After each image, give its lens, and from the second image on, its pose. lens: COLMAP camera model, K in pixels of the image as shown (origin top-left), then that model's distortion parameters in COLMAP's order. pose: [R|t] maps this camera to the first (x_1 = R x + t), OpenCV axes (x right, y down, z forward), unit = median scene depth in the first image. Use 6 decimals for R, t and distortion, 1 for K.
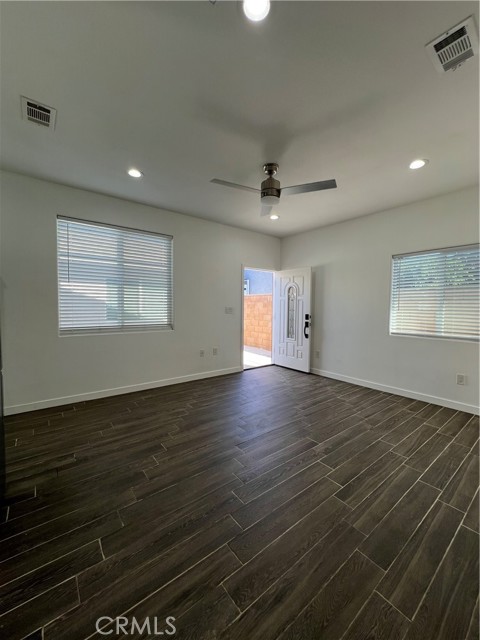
lens RADIAL K [[255.7, 0, 242.2], [0, 255.7, 317.9], [0, 0, 1]] dist [-0.004089, 0.000258]
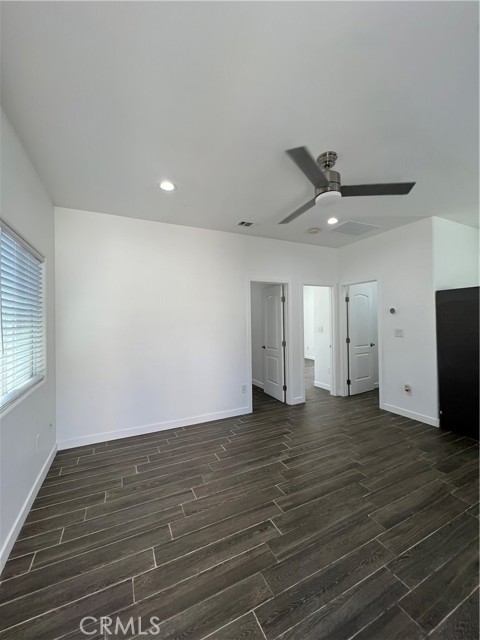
lens RADIAL K [[255.7, 0, 241.5], [0, 255.7, 321.7], [0, 0, 1]] dist [-0.004089, 0.000258]
pose [[-0.977373, 0.006440, 0.211427, 0.208298], [0.016901, 0.998718, 0.047708, -0.132875], [-0.210849, 0.050202, -0.976229, 1.846791]]
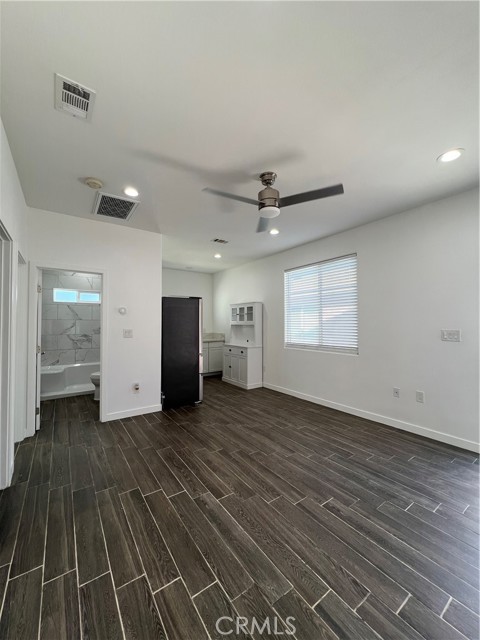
lens RADIAL K [[255.7, 0, 244.0], [0, 255.7, 320.4], [0, 0, 1]] dist [-0.004089, 0.000258]
pose [[-0.044957, -0.023982, -0.998701, 1.010531], [-0.044172, 0.998782, -0.021996, -0.057460], [0.998012, 0.043126, -0.045962, 0.986150]]
